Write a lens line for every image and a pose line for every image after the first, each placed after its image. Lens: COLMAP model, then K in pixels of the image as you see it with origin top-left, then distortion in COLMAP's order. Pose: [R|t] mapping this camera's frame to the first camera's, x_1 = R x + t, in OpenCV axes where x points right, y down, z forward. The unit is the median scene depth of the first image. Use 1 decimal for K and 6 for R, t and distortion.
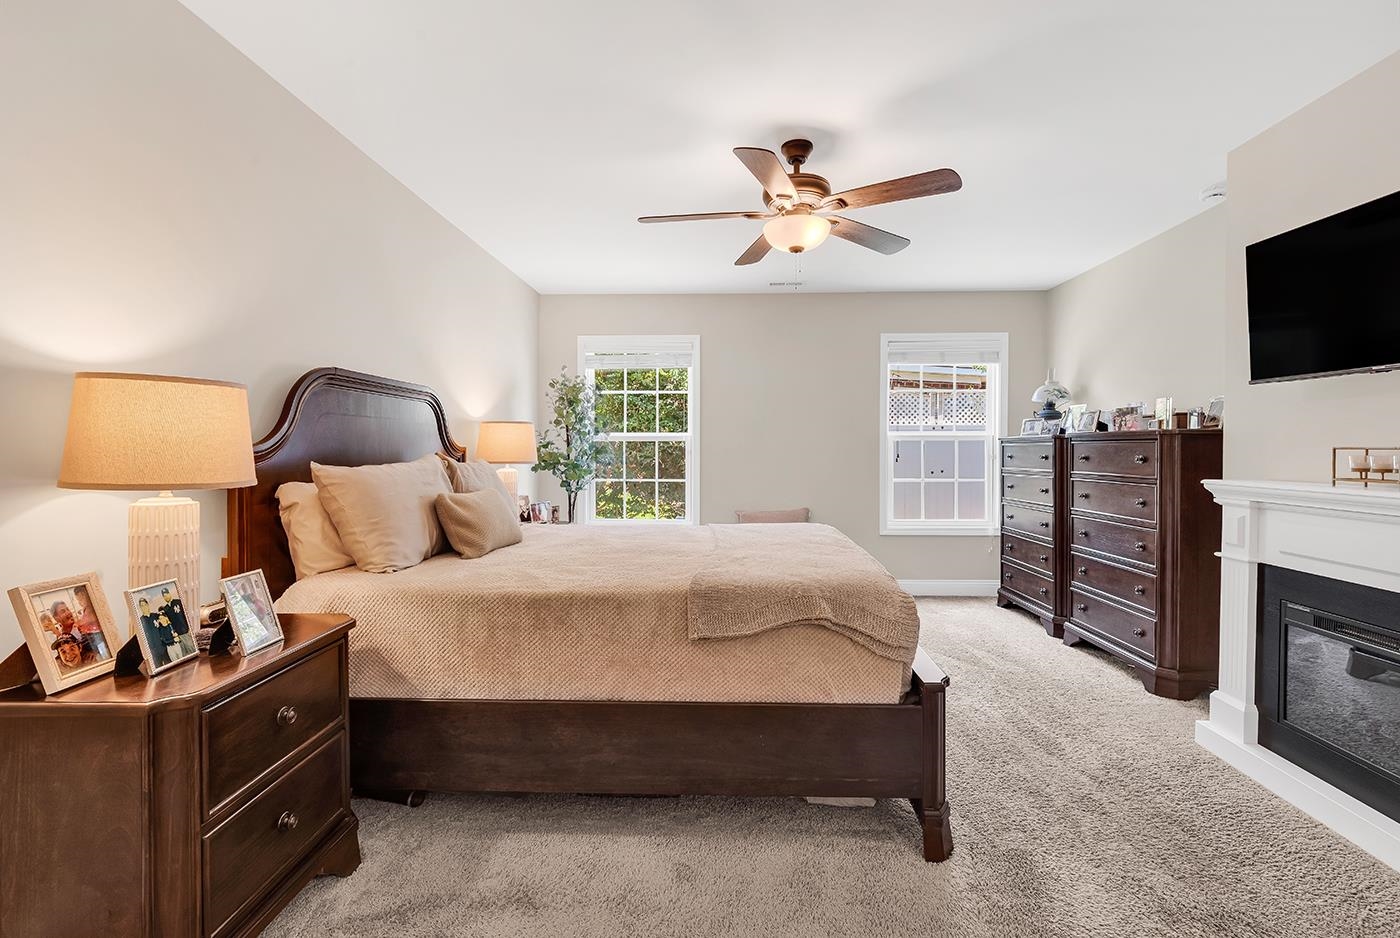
lens RADIAL K [[640.9, 0, 695.5], [0, 640.9, 457.9], [0, 0, 1]] dist [0.008146, -0.001617]
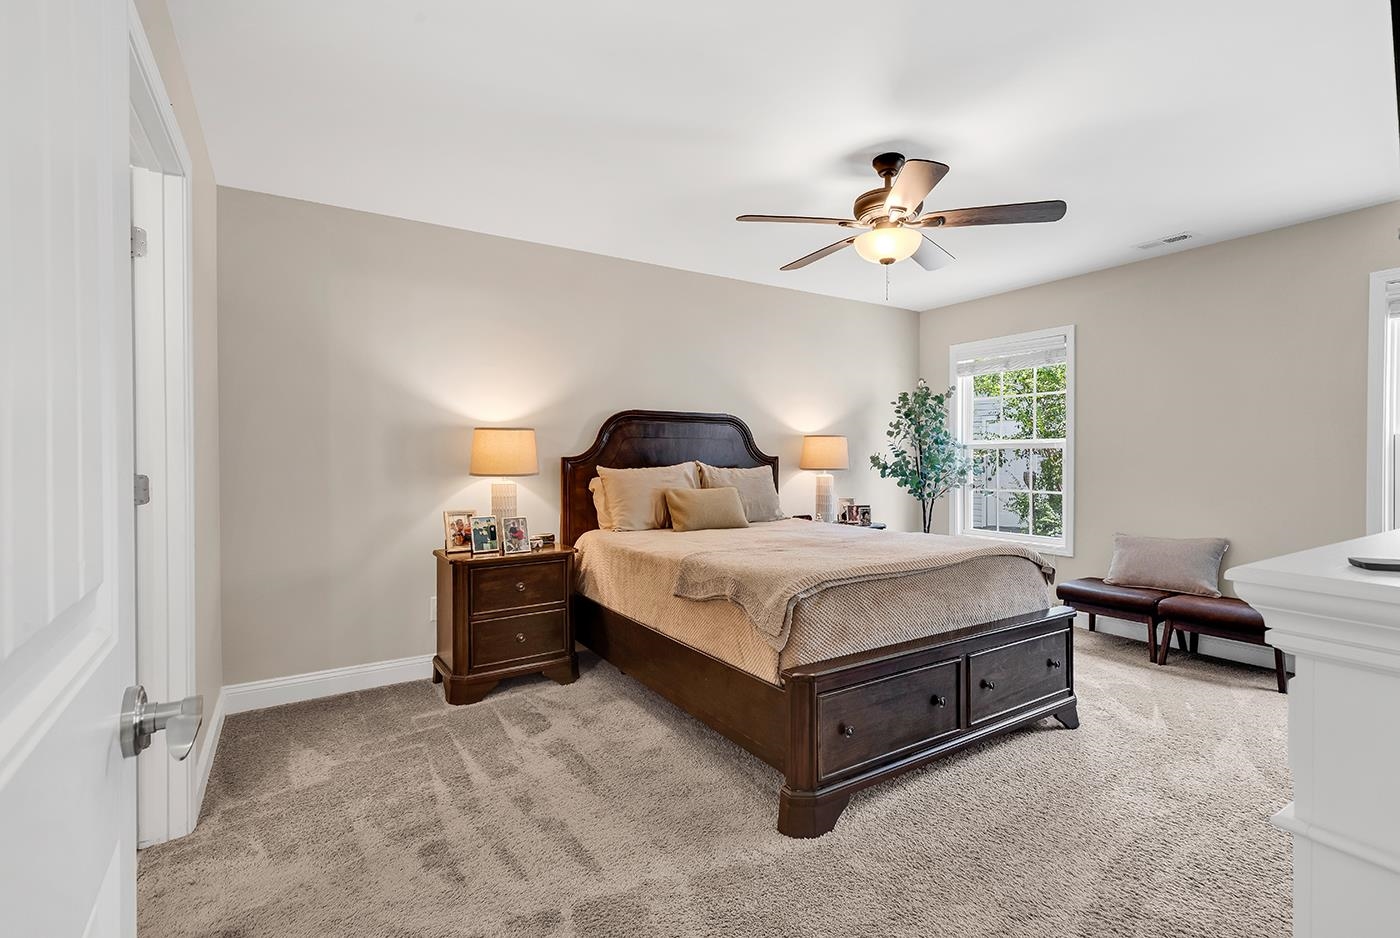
lens RADIAL K [[640.9, 0, 689.1], [0, 640.9, 466.9], [0, 0, 1]] dist [0.008146, -0.001617]
pose [[0.552933, 0.008177, -0.833186, 0.933606], [-0.007099, 0.999962, 0.005103, -0.002973], [0.833195, 0.003093, 0.552970, 0.196908]]
